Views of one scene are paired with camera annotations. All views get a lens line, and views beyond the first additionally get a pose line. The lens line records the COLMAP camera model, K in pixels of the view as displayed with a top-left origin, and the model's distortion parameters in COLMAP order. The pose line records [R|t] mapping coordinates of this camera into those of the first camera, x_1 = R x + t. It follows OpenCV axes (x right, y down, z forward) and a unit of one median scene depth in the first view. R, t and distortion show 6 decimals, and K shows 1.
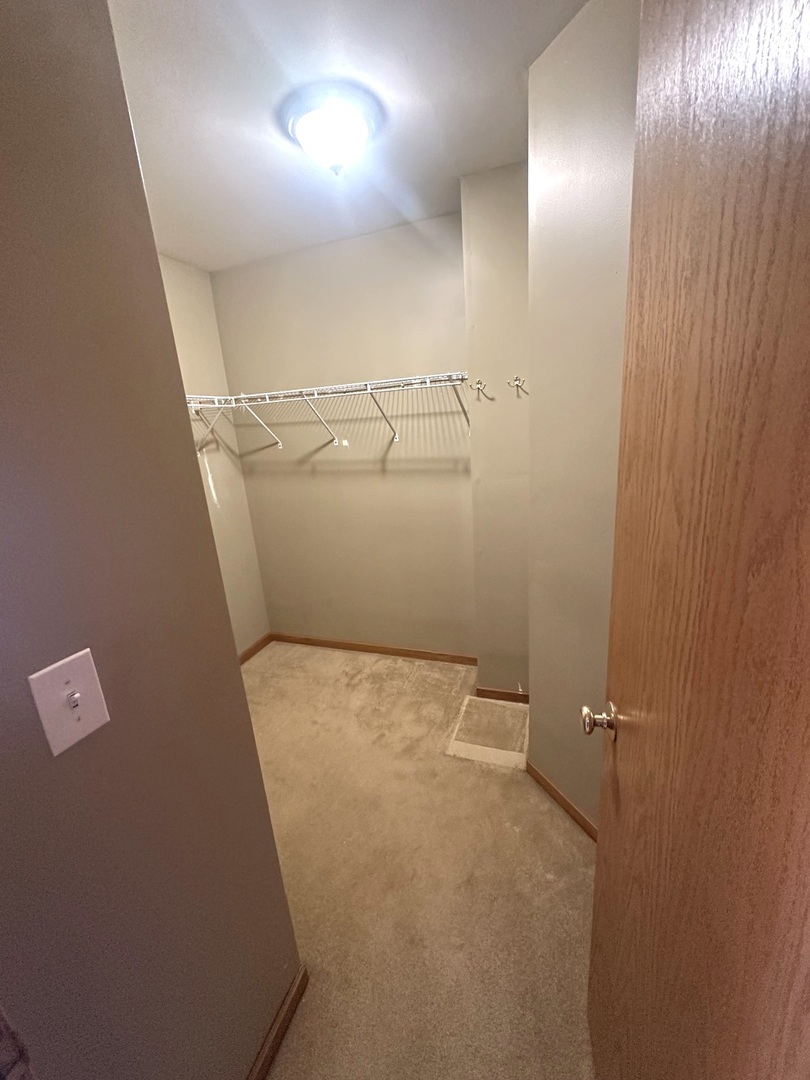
lens RADIAL K [[429.7, 0, 405.5], [0, 429.7, 538.6], [0, 0, 1]] dist [0.003441, -0.001175]
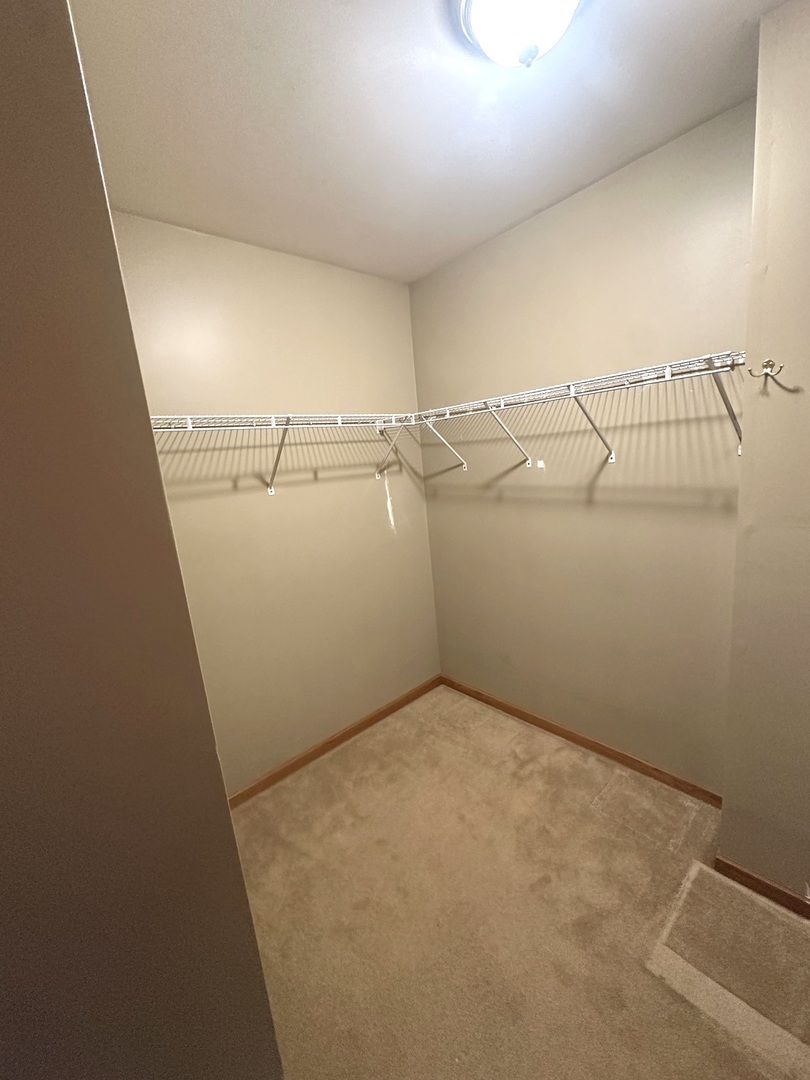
lens RADIAL K [[429.7, 0, 407.9], [0, 429.7, 540.4], [0, 0, 1]] dist [0.003441, -0.001175]
pose [[0.880727, 0.081631, -0.466537, 0.024882], [-0.096198, 0.995334, -0.007447, -0.057103], [0.463752, 0.051439, 0.884470, 0.207854]]
